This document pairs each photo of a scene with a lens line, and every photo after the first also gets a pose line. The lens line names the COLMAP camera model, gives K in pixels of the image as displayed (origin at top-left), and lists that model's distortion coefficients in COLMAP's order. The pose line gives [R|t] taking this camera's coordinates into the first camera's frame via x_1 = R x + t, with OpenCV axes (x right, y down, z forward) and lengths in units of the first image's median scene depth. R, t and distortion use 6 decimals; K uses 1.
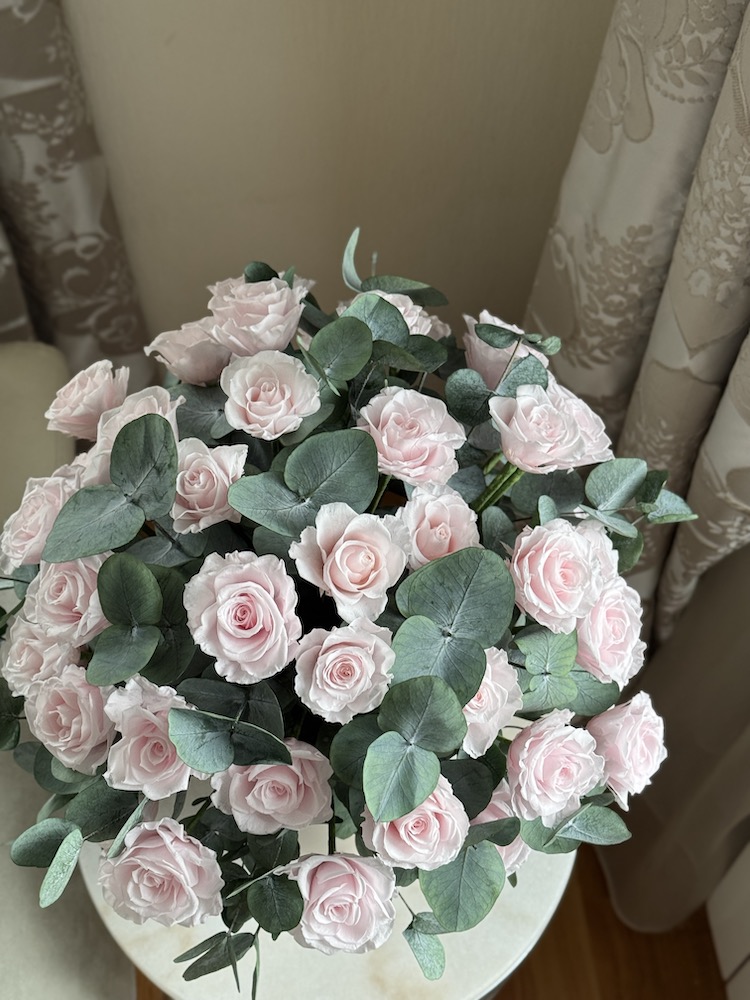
lens RADIAL K [[1615.8, 0, 379.4], [0, 1615.8, 476.7], [0, 0, 1]] dist [0.151955, 0.000000]
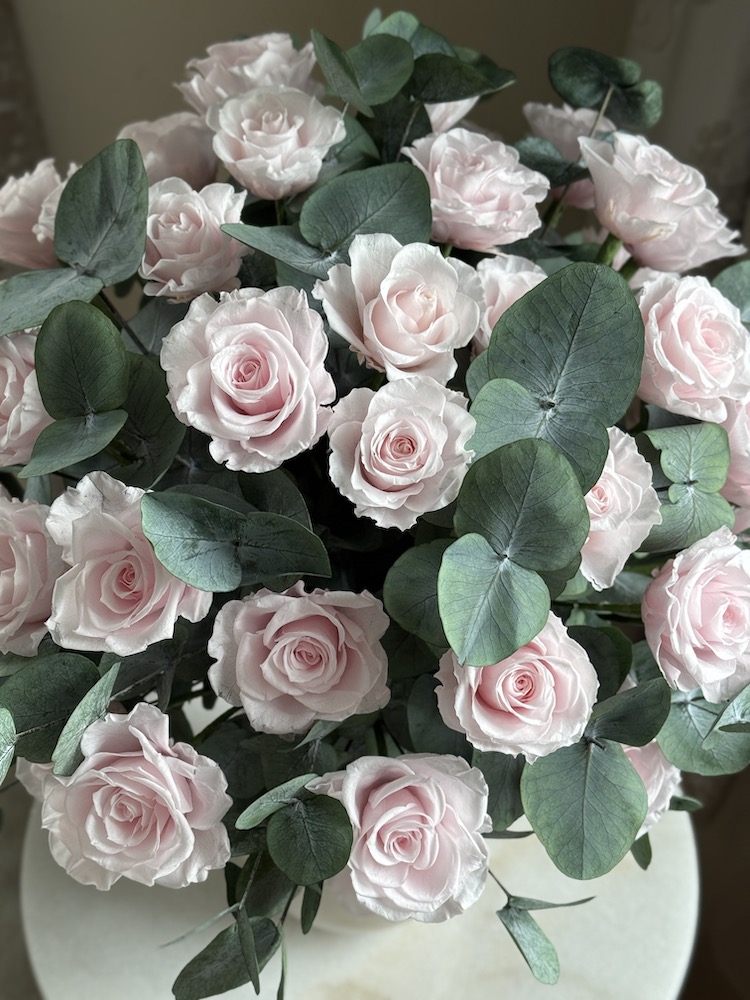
lens RADIAL K [[1615.8, 0, 373.4], [0, 1615.8, 502.8], [0, 0, 1]] dist [0.151955, 0.000000]
pose [[0.999063, -0.041889, 0.010900, -0.039671], [0.043192, 0.981207, -0.188062, 0.255766], [-0.002817, 0.188357, 0.982097, 0.327629]]
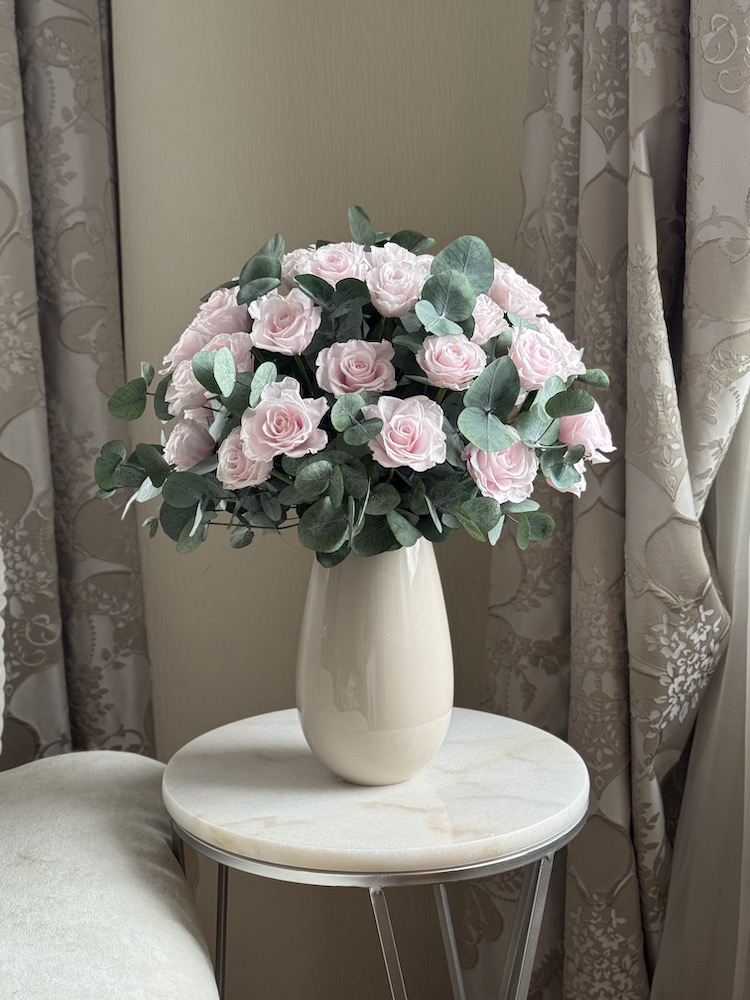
lens RADIAL K [[1615.8, 0, 374.9], [0, 1615.8, 500.0], [0, 0, 1]] dist [0.151955, 0.000000]
pose [[0.995738, -0.047985, 0.078761, -0.173493], [0.090856, 0.657085, -0.748321, 1.410609], [-0.015844, 0.752288, 0.658644, 0.088841]]
